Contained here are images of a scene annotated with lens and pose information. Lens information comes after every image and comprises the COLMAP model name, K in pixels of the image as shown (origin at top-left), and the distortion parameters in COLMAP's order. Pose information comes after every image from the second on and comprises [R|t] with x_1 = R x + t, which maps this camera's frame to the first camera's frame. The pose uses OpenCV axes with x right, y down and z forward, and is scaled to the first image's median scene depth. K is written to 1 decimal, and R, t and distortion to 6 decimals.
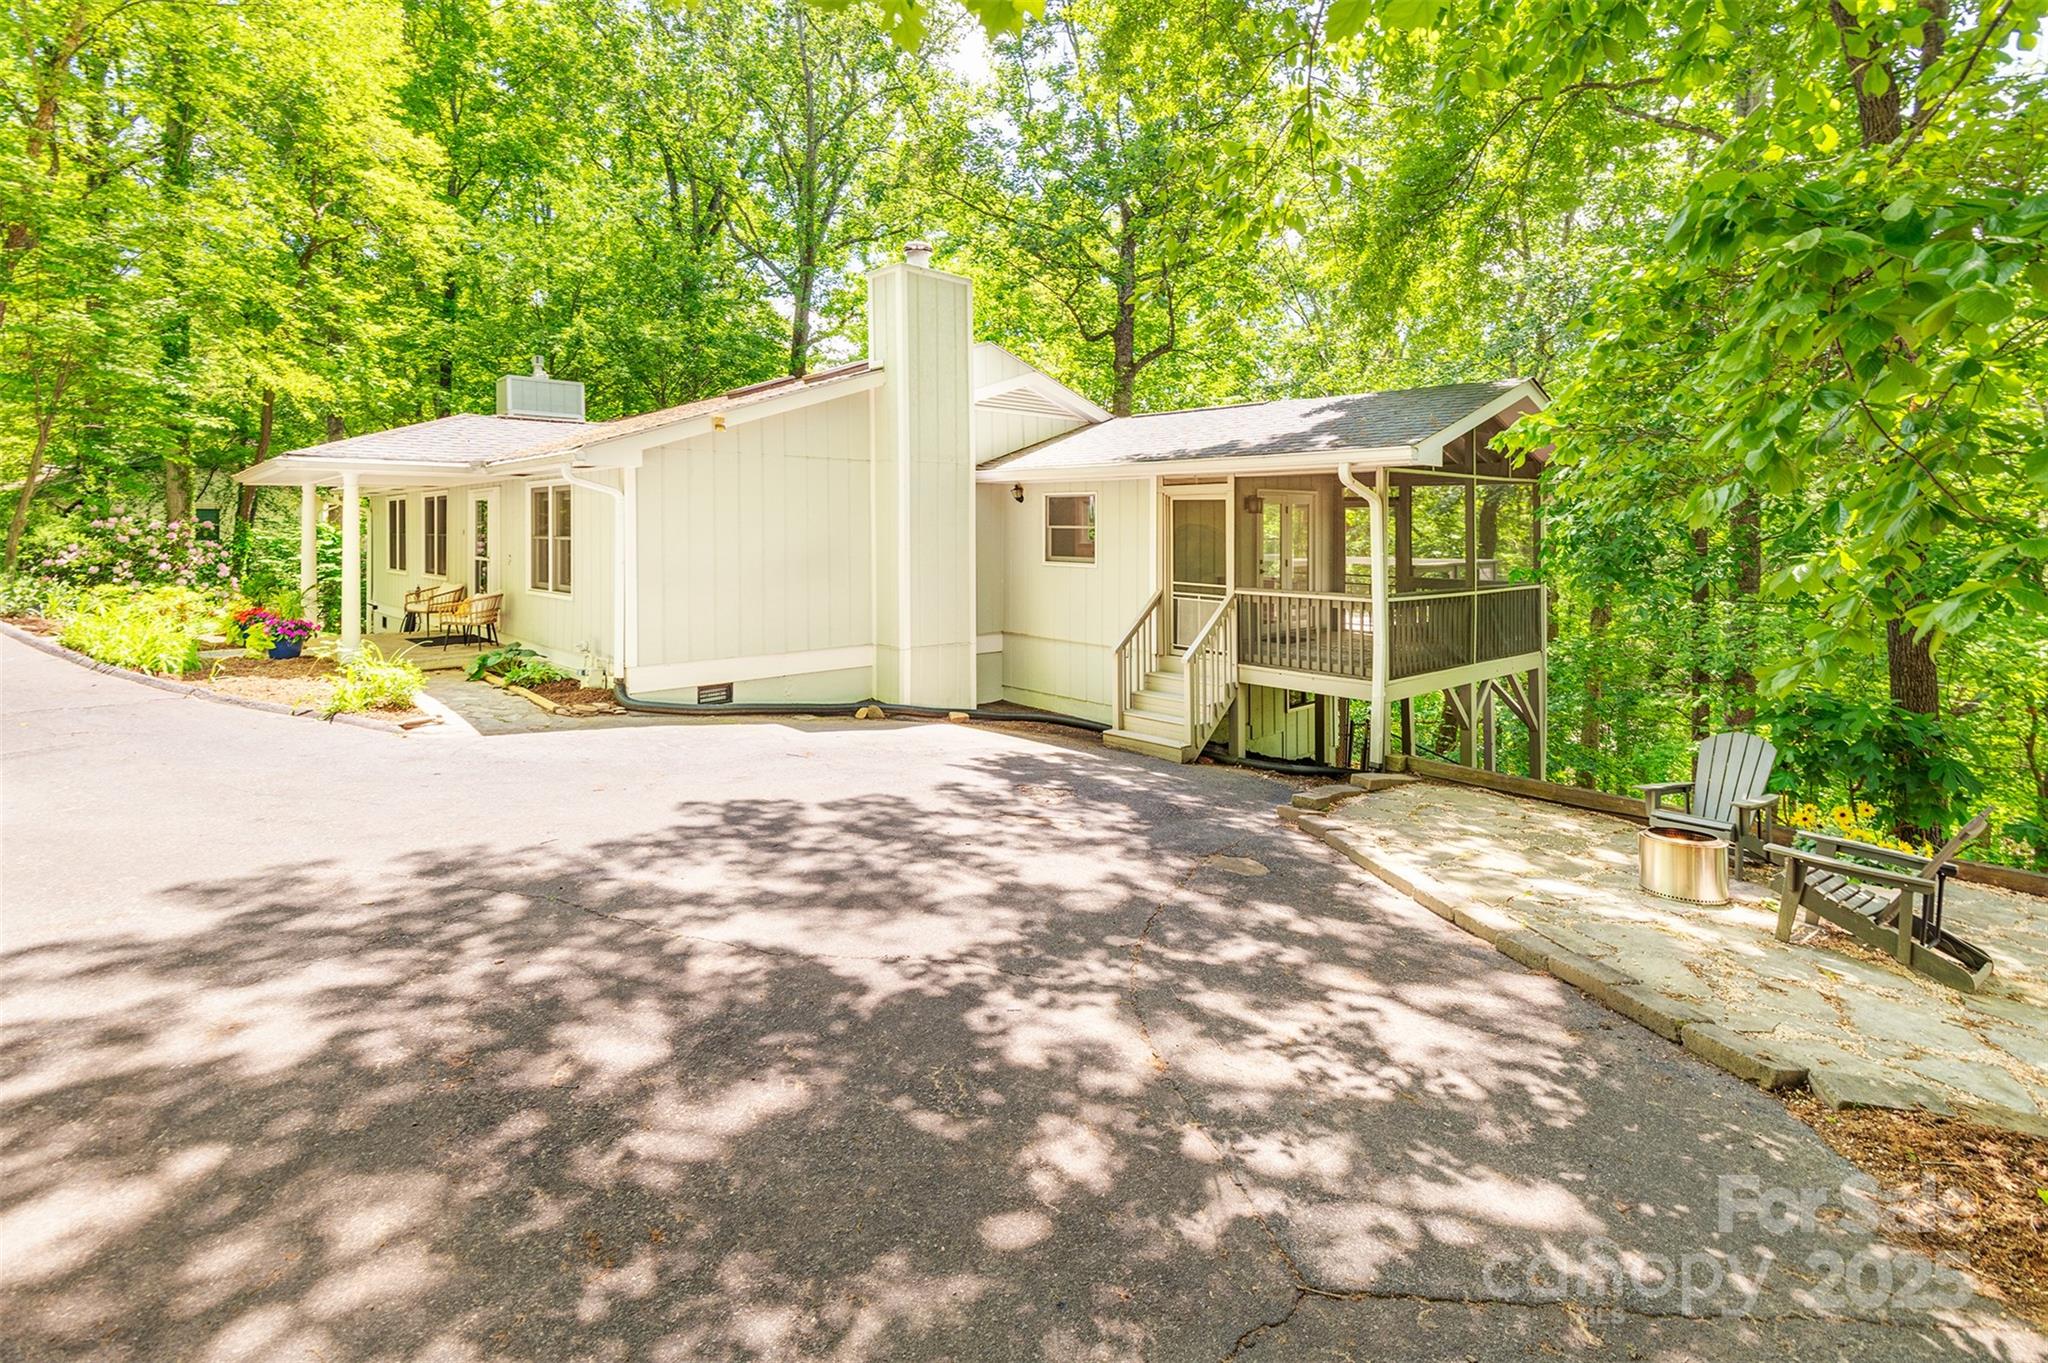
lens RADIAL K [[969.5, 0, 1017.2], [0, 969.5, 538.6], [0, 0, 1]] dist [0.003461, -0.000103]
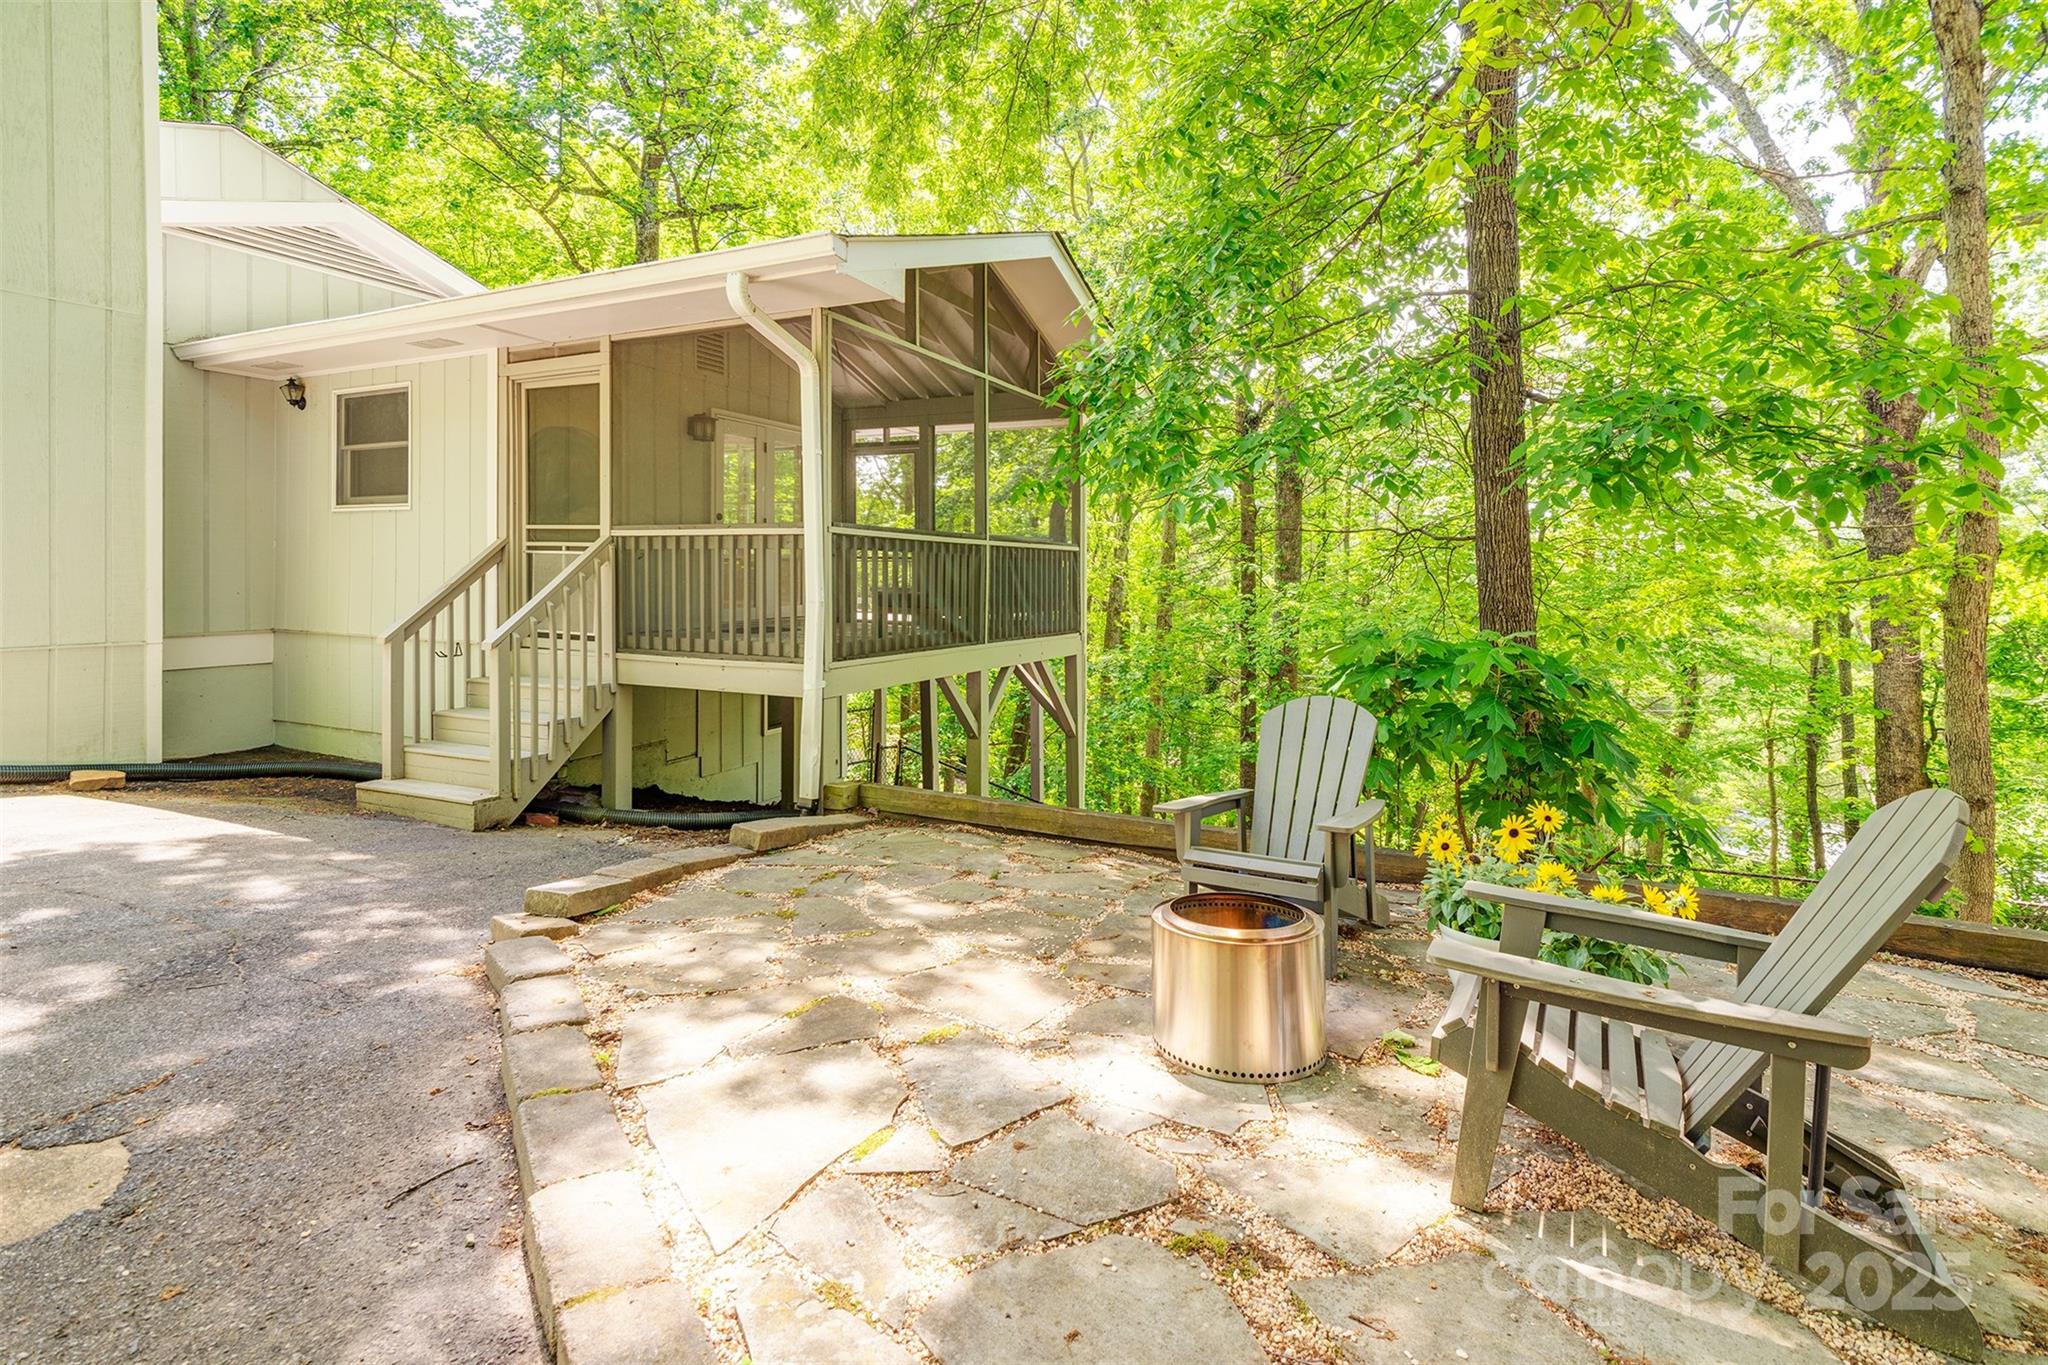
lens RADIAL K [[971.0, 0, 1040.5], [0, 971.0, 571.7], [0, 0, 1]] dist [0.037628, -0.022668]
pose [[0.918623, 0.006113, 0.395087, 0.226472], [-0.002993, 0.999959, -0.008513, 0.082120], [-0.395123, 0.006638, 0.918604, 0.332847]]
